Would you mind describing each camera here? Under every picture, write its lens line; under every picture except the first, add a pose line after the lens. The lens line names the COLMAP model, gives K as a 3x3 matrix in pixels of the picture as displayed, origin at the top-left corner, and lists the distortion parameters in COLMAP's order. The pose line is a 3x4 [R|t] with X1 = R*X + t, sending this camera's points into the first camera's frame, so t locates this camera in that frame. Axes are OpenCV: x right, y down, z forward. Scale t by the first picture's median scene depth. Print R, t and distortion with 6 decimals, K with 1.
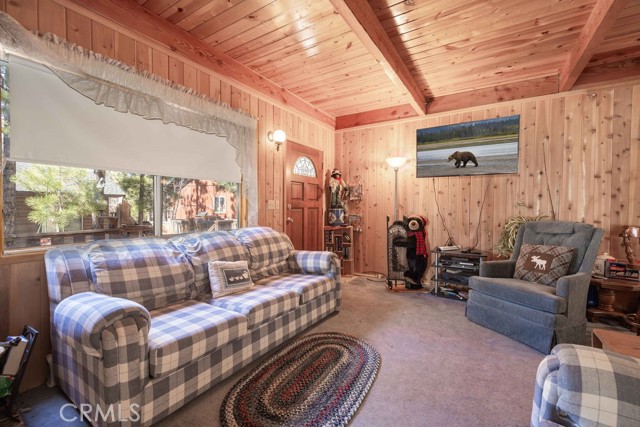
lens RADIAL K [[272.8, 0, 333.2], [0, 272.8, 210.0], [0, 0, 1]] dist [0.002210, -0.000593]
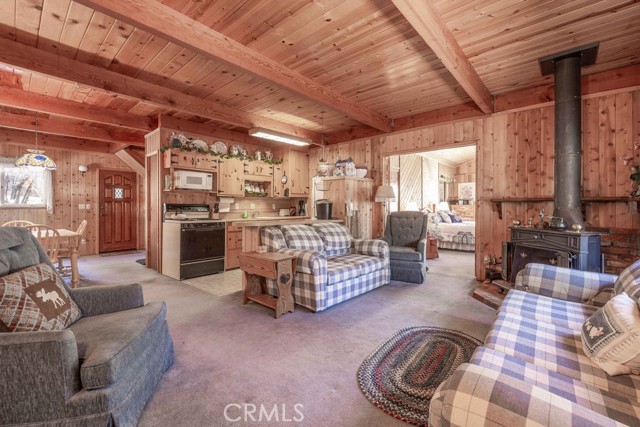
lens RADIAL K [[272.8, 0, 333.9], [0, 272.8, 206.2], [0, 0, 1]] dist [0.002210, -0.000593]
pose [[-0.986604, -0.016715, 0.162274, 0.101934], [-0.013743, 0.999717, 0.019420, -0.014094], [-0.162553, 0.016930, -0.986555, 1.656414]]
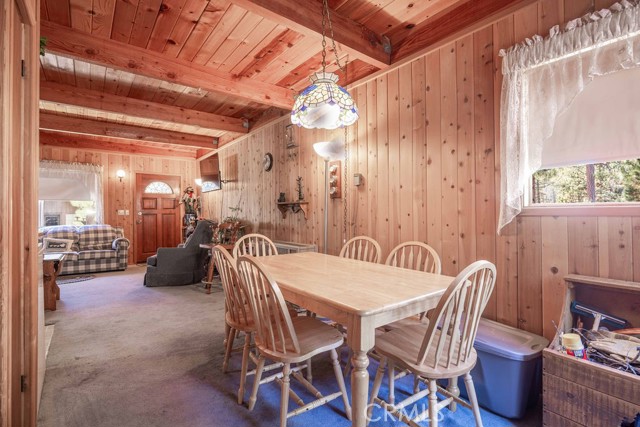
lens RADIAL K [[306.6, 0, 325.4], [0, 306.6, 210.6], [0, 0, 1]] dist [0.006693, 0.000448]
pose [[0.929553, -0.026092, -0.367765, 2.549437], [0.016220, 0.999421, -0.029909, 0.073319], [0.368332, 0.021837, 0.929438, -0.506730]]
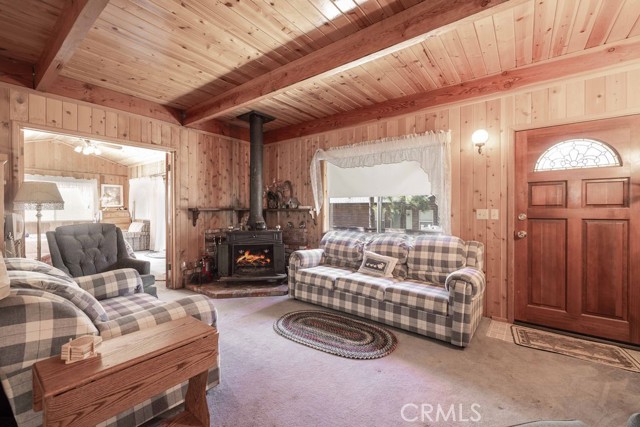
lens RADIAL K [[272.8, 0, 307.8], [0, 272.8, 212.1], [0, 0, 1]] dist [0.002210, -0.000593]
pose [[-0.143989, -0.007688, -0.989549, 1.103370], [-0.018087, 0.999823, -0.005136, -0.017174], [0.989414, 0.017158, -0.144102, 0.848582]]
